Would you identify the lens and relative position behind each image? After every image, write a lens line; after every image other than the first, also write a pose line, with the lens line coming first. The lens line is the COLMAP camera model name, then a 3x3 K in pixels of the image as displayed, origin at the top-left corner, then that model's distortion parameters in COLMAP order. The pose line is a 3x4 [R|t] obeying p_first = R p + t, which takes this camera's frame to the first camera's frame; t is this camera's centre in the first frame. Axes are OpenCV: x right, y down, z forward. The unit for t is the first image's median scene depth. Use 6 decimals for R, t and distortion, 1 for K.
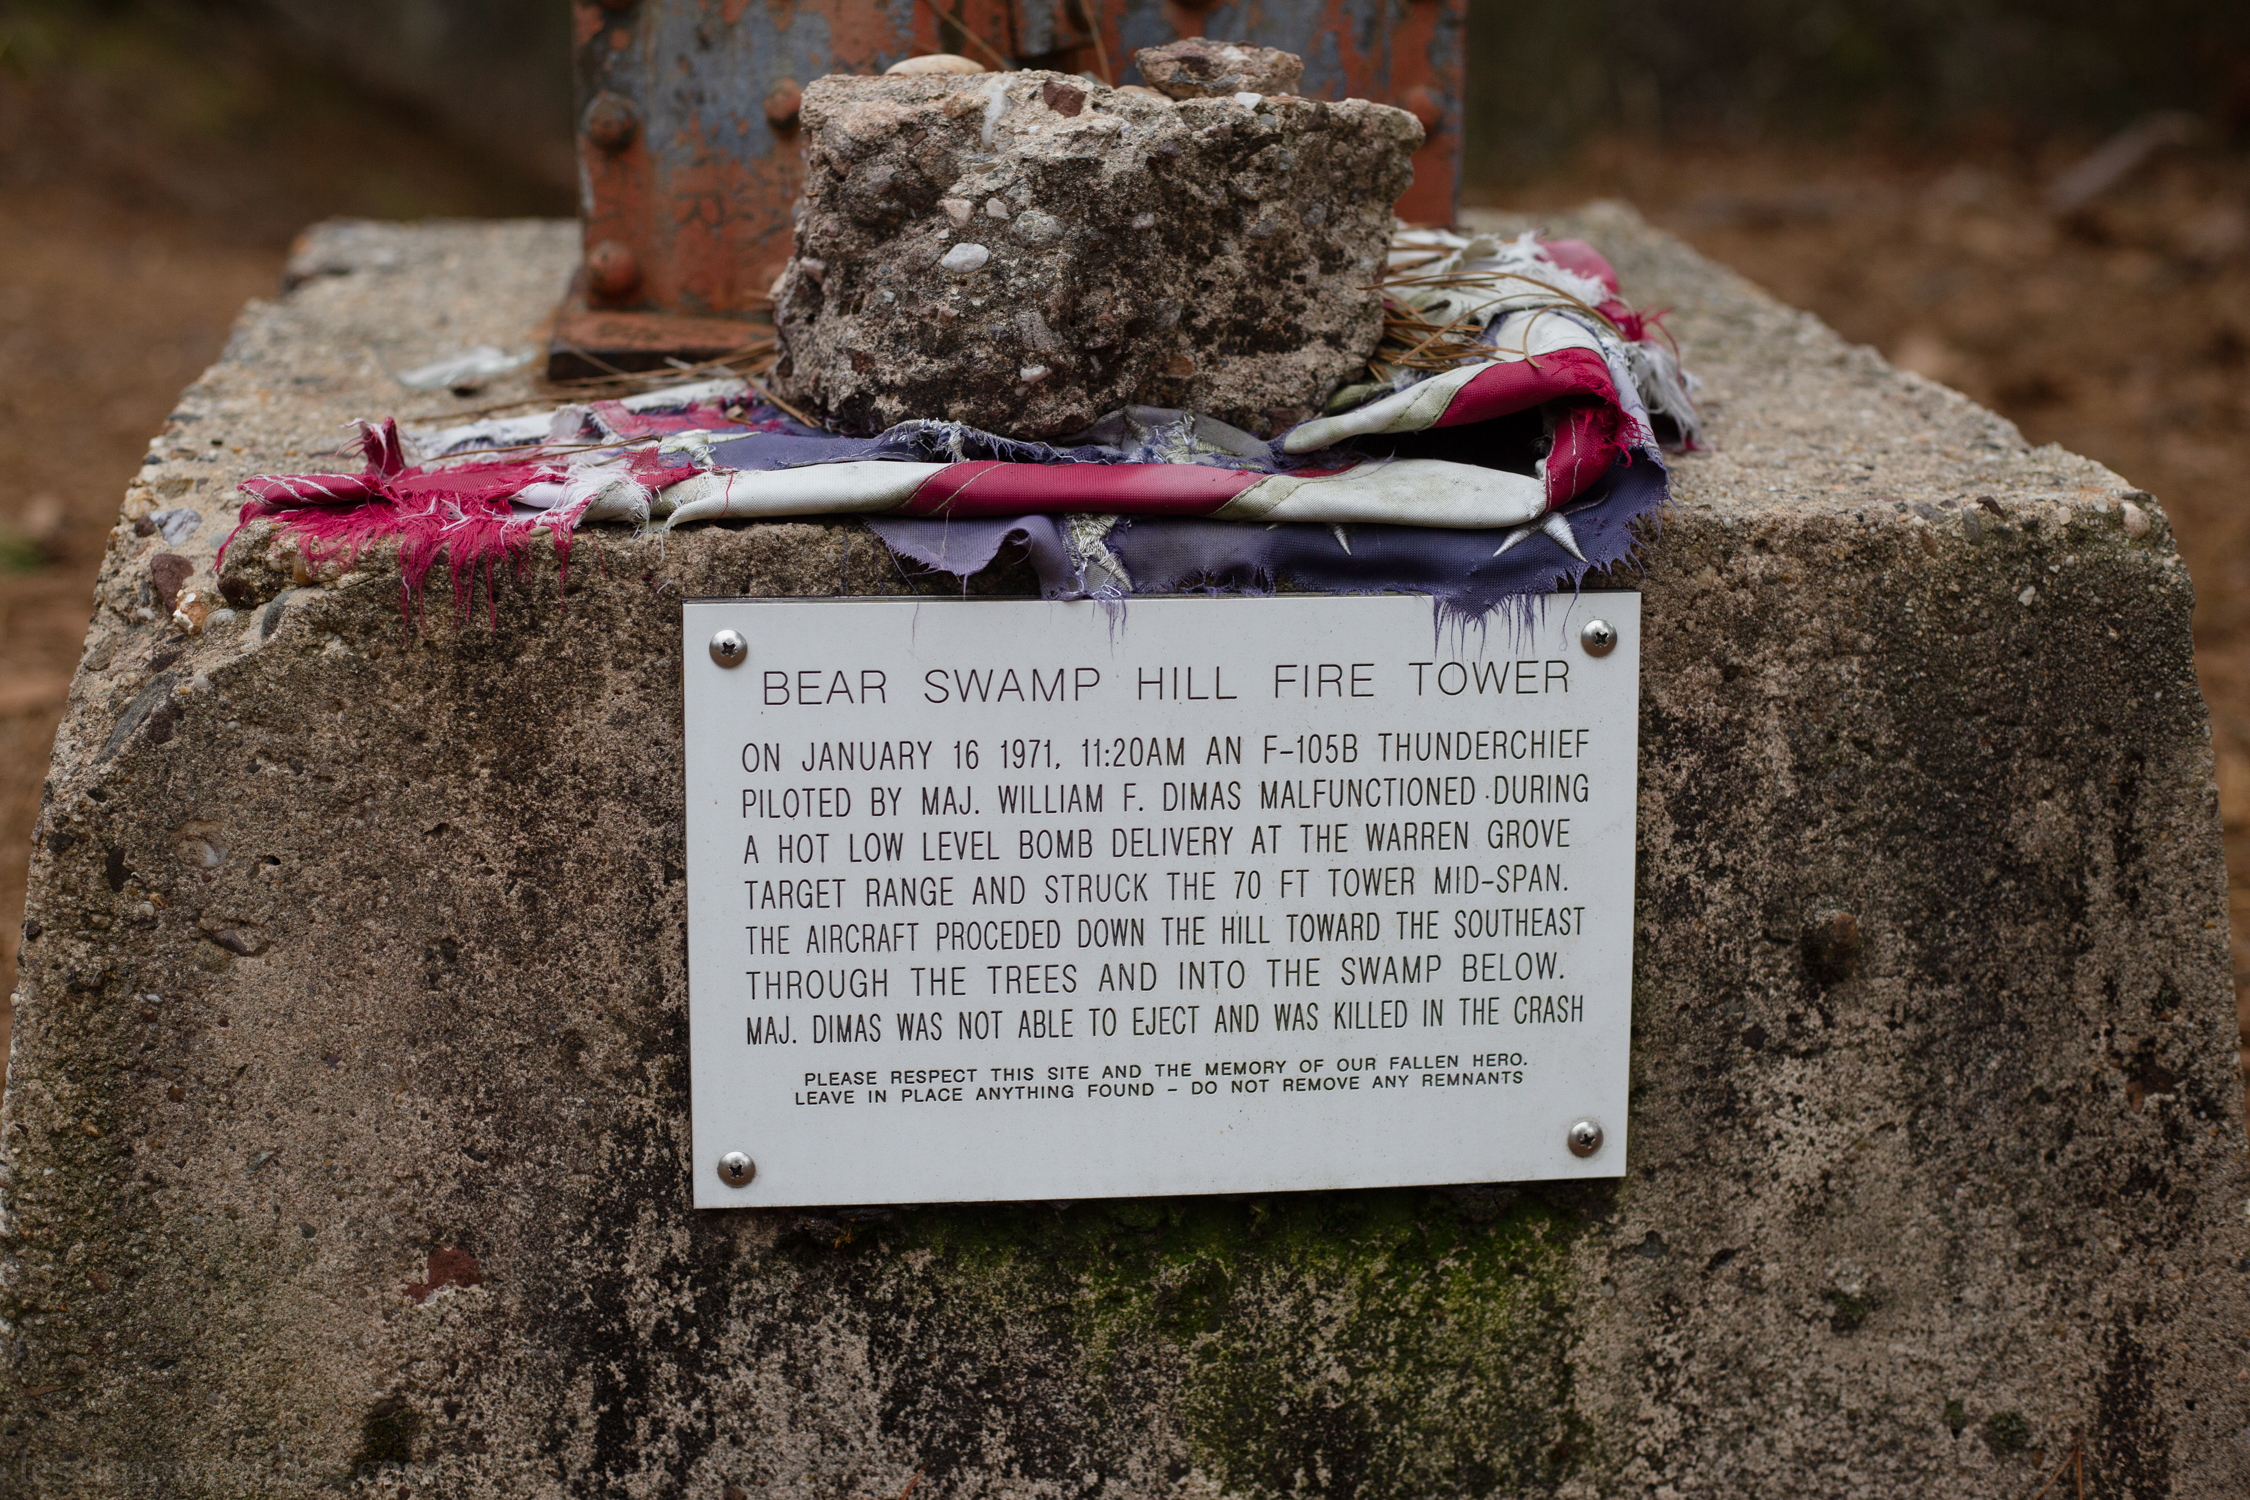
lens RADIAL K [[3386.8, 0, 1107.1], [0, 3386.8, 745.2], [0, 0, 1]] dist [-0.119634, 0.000000]
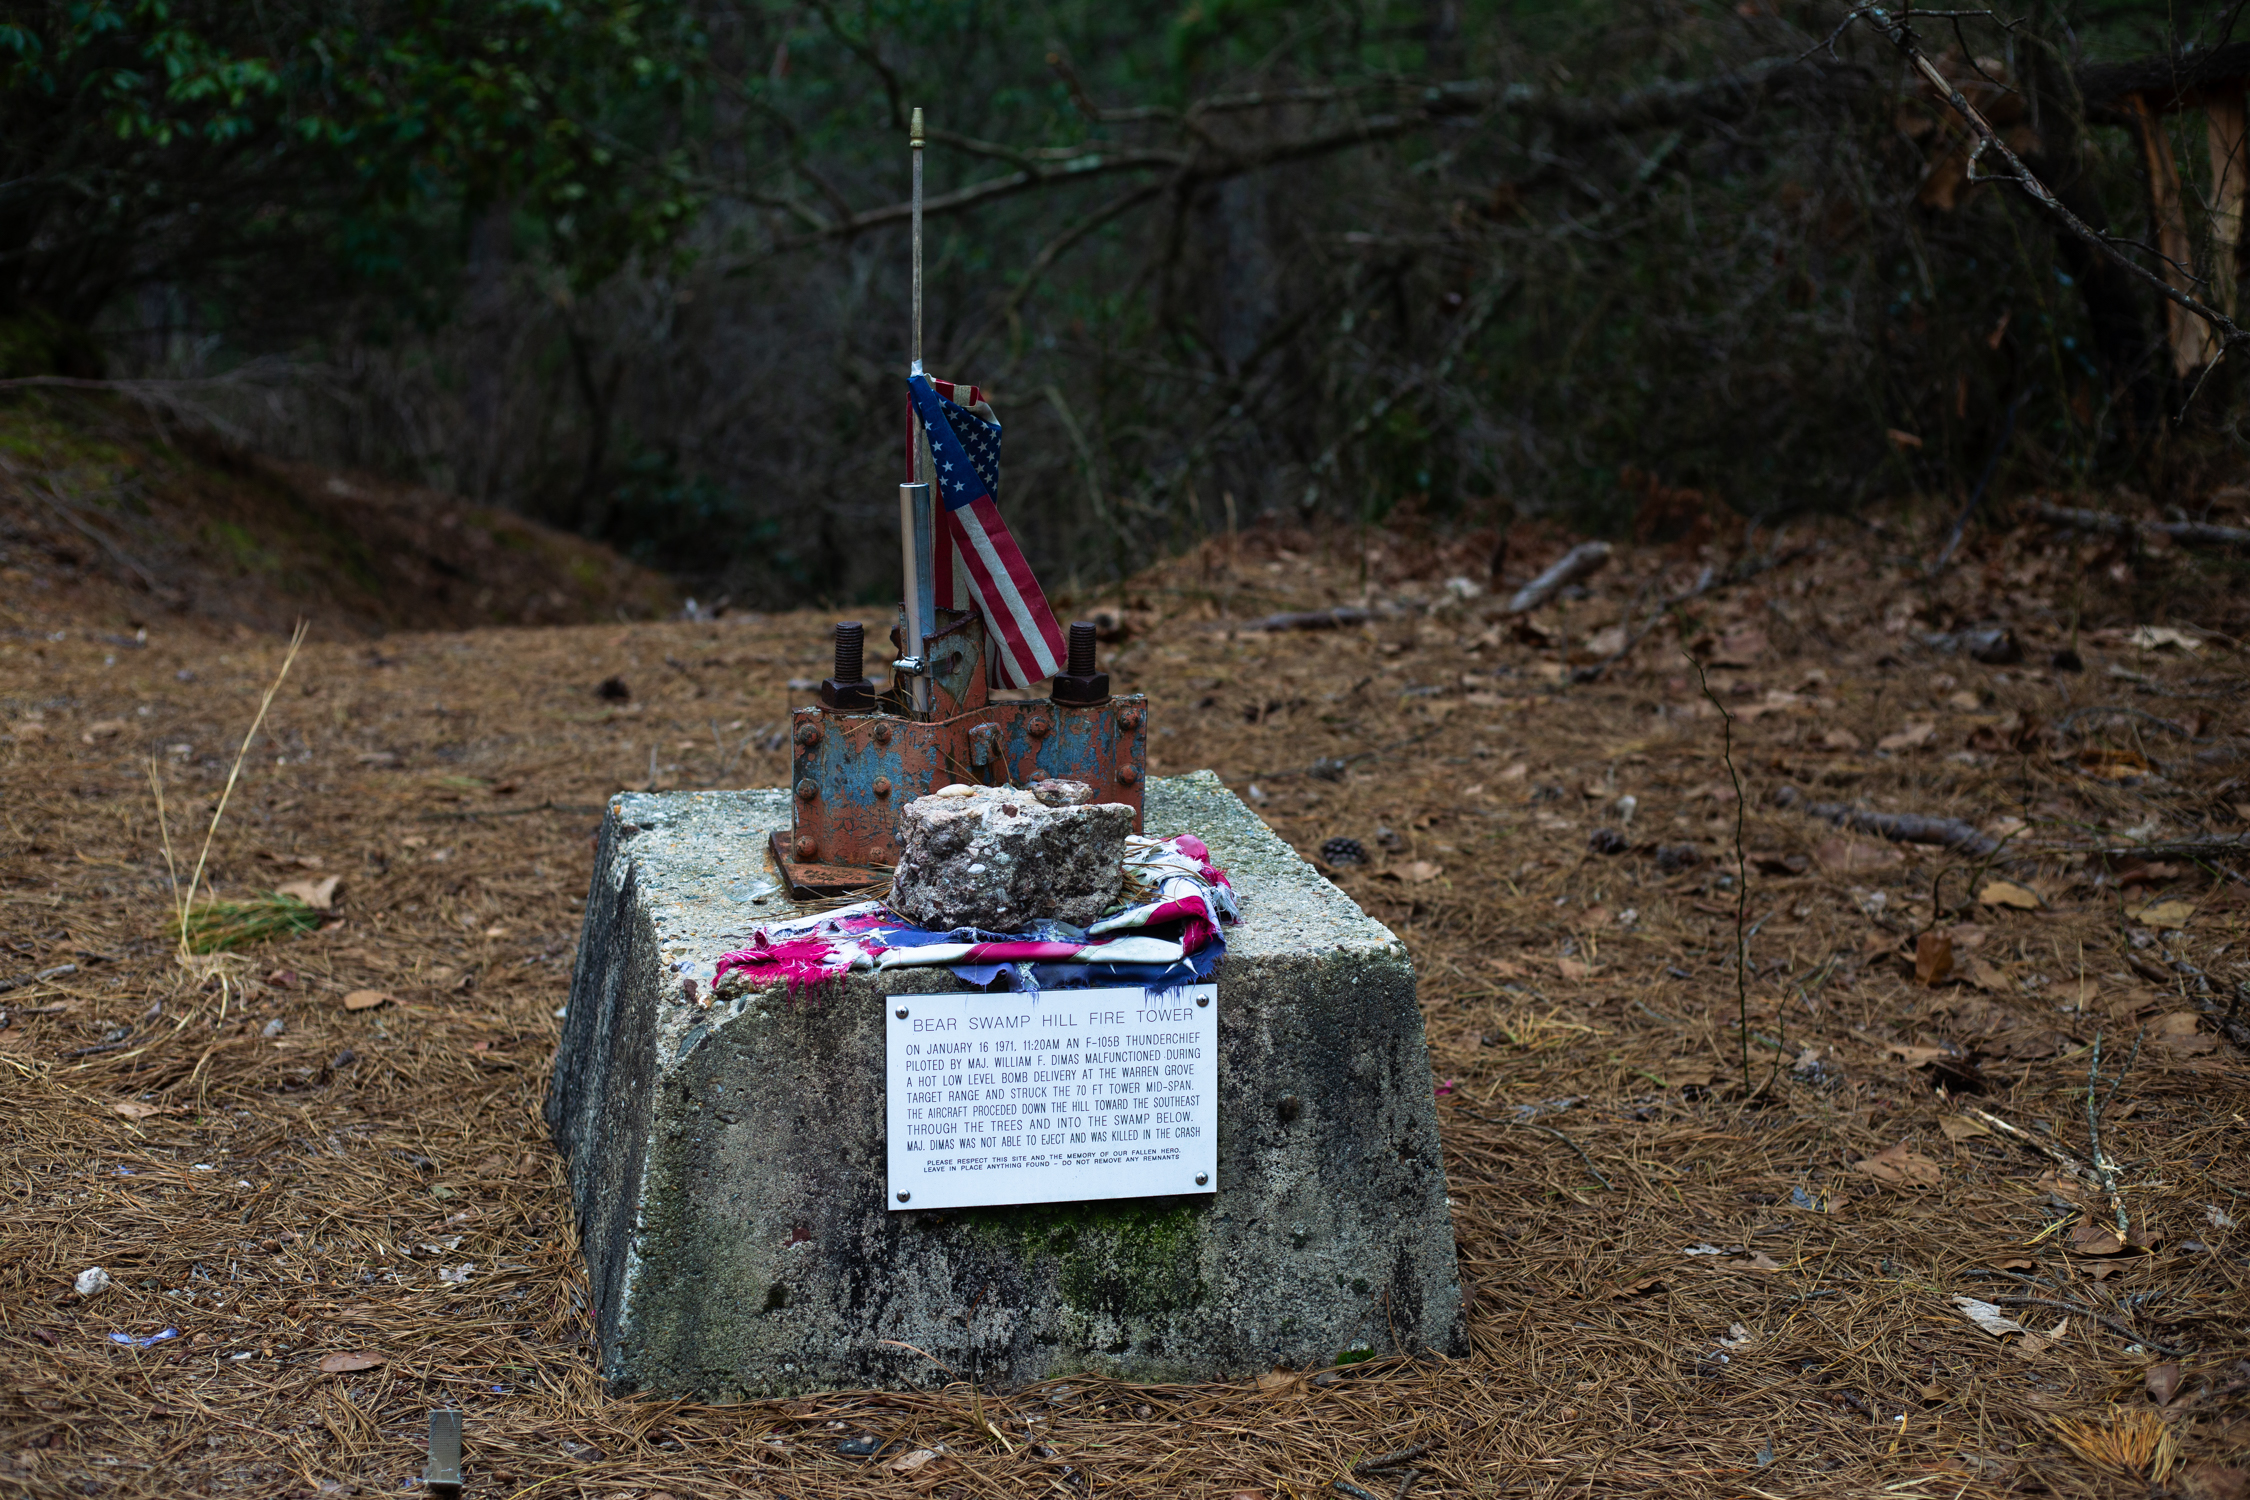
lens RADIAL K [[3386.8, 0, 1135.7], [0, 3386.8, 739.5], [0, 0, 1]] dist [-0.119634, 0.000000]
pose [[0.992582, -0.012071, 0.120972, -0.249727], [0.019450, 0.998009, -0.060001, -0.080252], [-0.120007, 0.061909, 0.990841, -1.810516]]
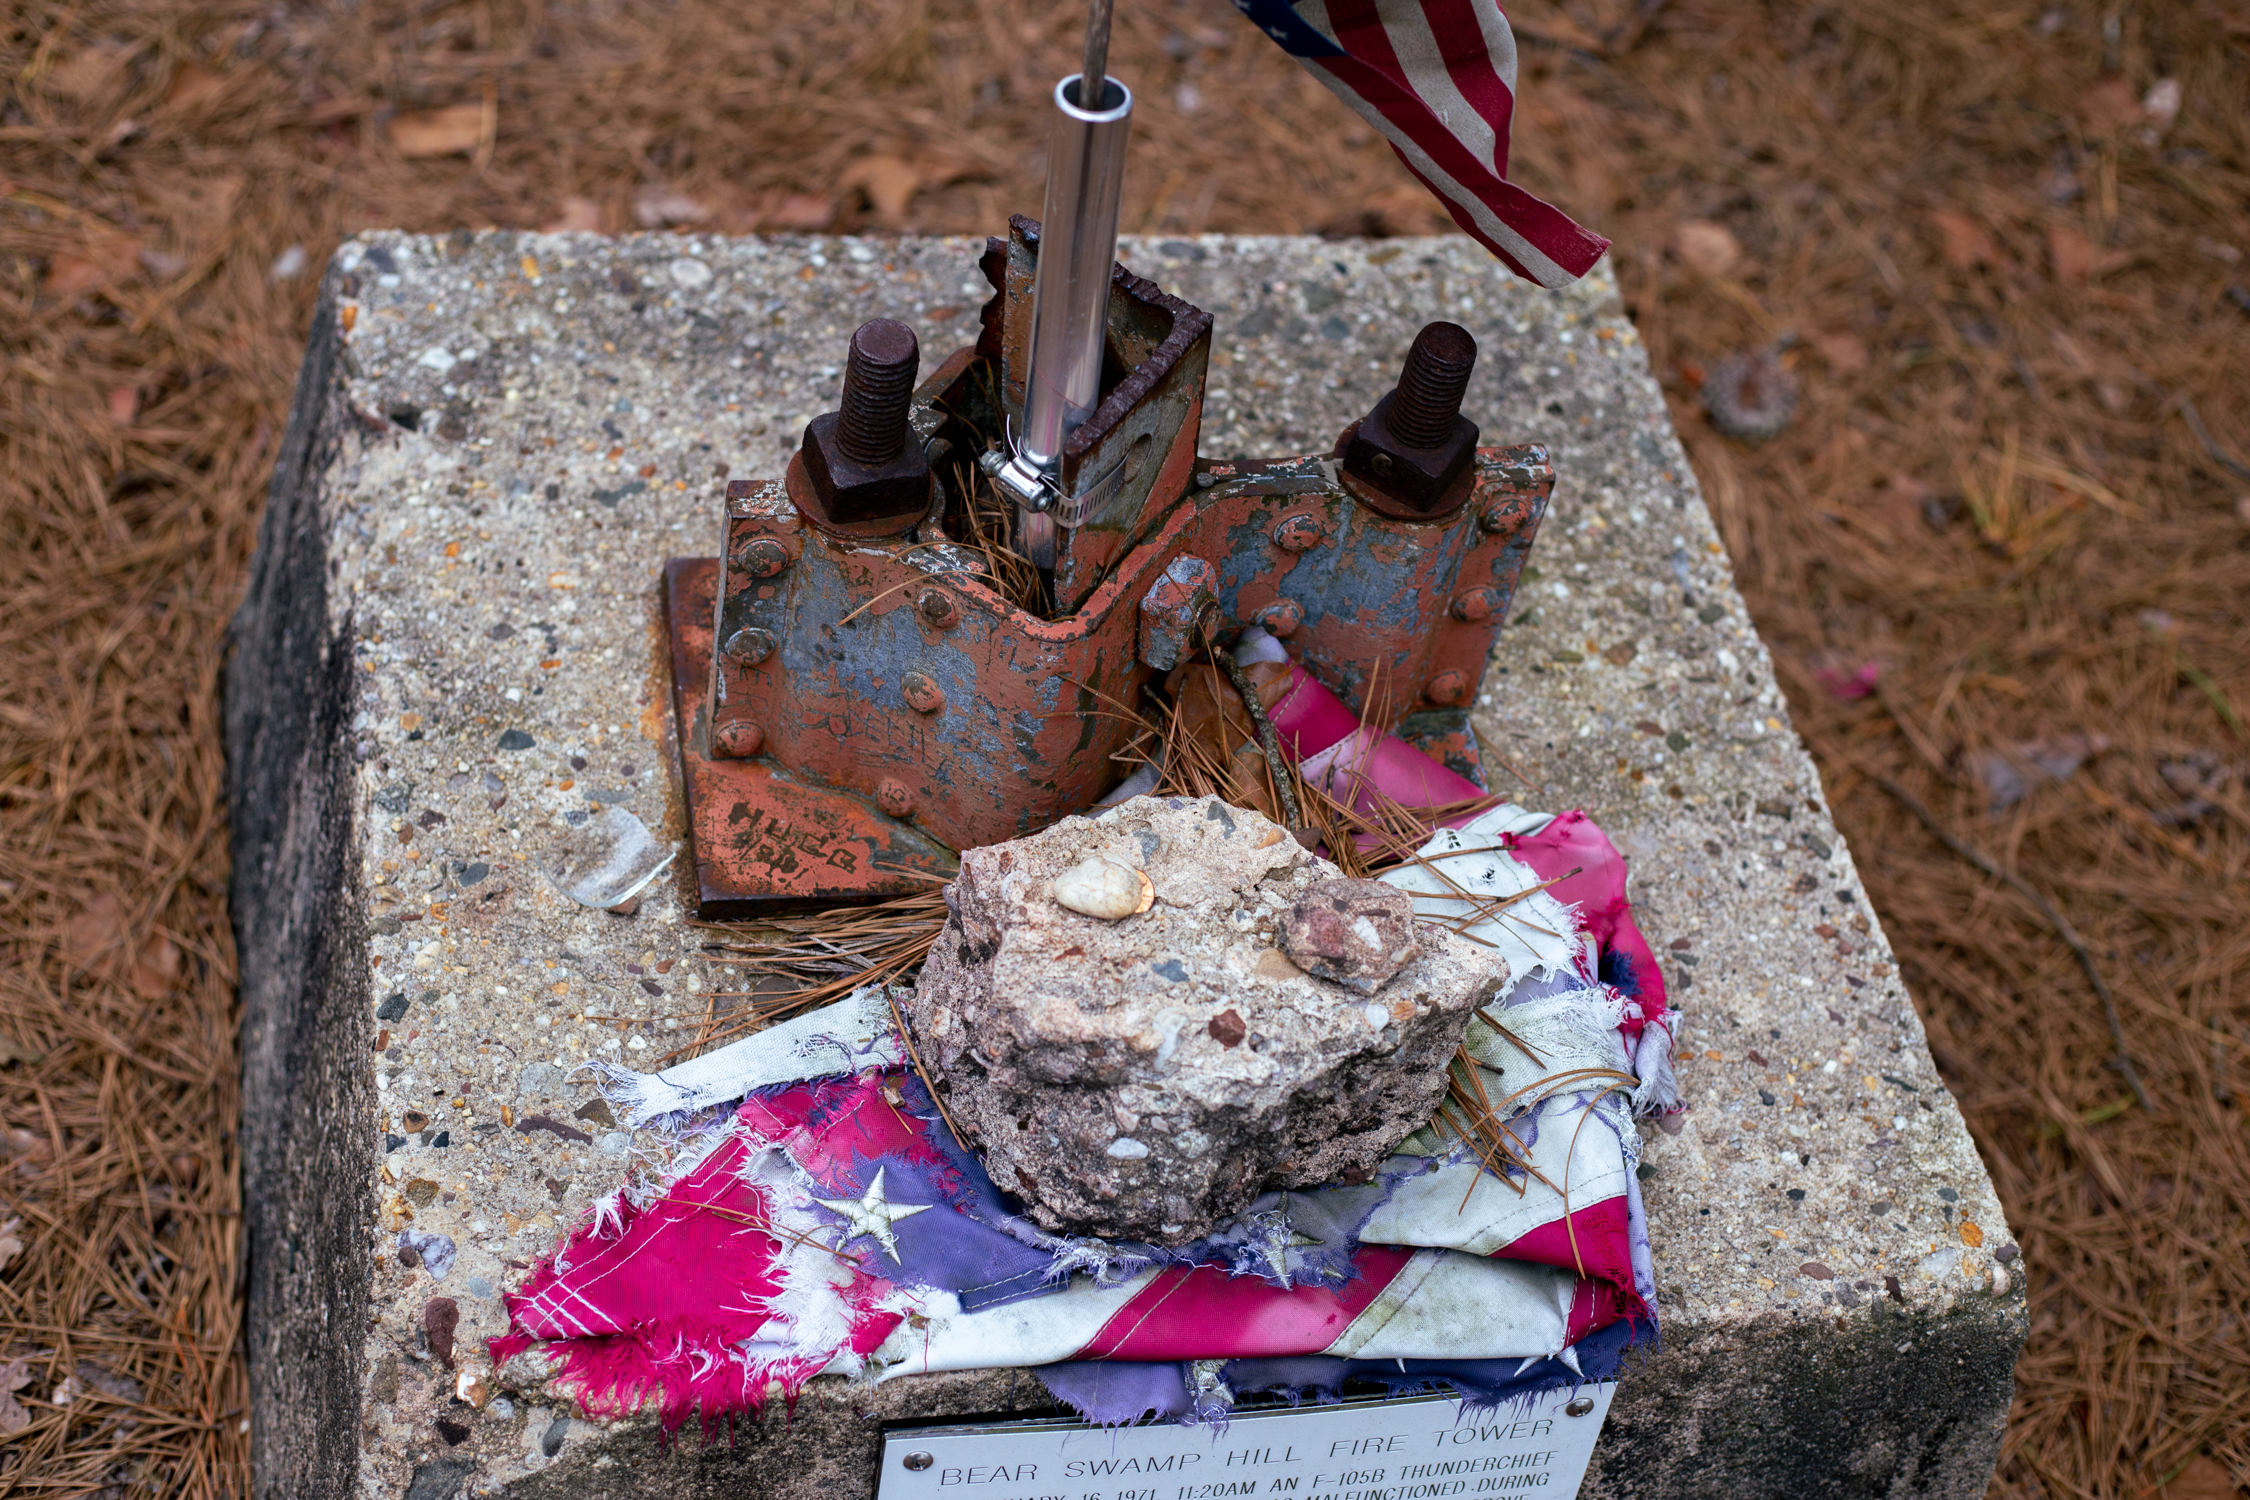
lens RADIAL K [[3386.8, 0, 1116.9], [0, 3386.8, 753.9], [0, 0, 1]] dist [-0.119634, 0.000000]
pose [[0.987411, 0.045840, 0.151389, -0.232114], [-0.120506, 0.837969, 0.532247, -0.893472], [-0.102461, -0.543789, 0.832944, 0.083915]]
